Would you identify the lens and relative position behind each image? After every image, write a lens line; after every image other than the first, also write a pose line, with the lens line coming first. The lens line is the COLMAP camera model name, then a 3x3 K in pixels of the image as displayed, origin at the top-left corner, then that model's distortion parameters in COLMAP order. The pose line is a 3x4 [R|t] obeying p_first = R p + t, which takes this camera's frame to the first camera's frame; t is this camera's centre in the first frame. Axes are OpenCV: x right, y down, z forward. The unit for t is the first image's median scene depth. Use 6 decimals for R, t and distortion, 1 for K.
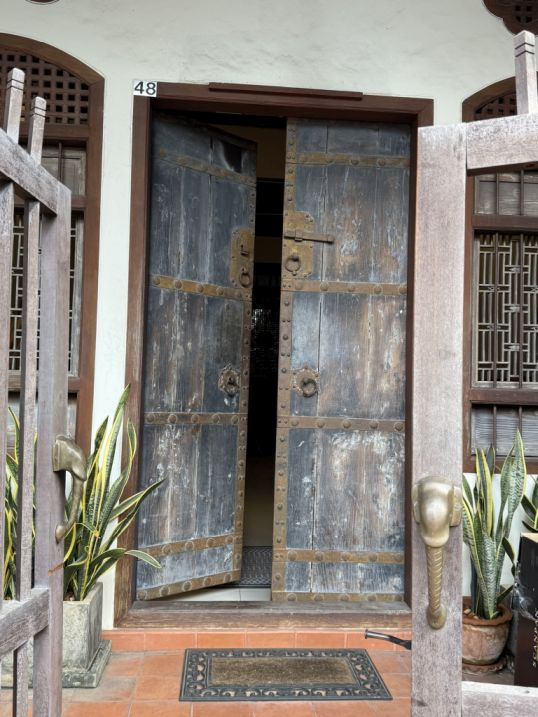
lens RADIAL K [[669.1, 0, 273.5], [0, 669.1, 363.4], [0, 0, 1]] dist [0.063798, 0.000000]
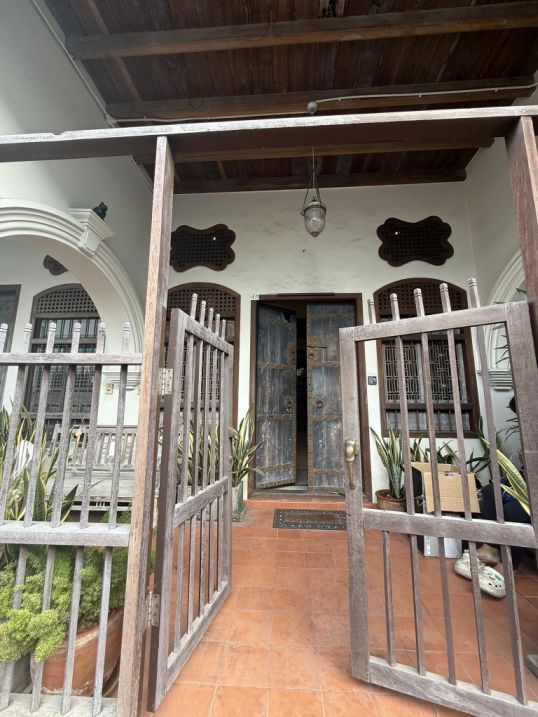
lens RADIAL K [[286.7, 0, 269.1], [0, 286.7, 354.6], [0, 0, 1]] dist [-0.006790, 0.000039]
pose [[0.989464, -0.044311, -0.137832, 0.022133], [0.026970, 0.991761, -0.125228, -0.020330], [0.142245, 0.120191, 0.982507, -0.129460]]
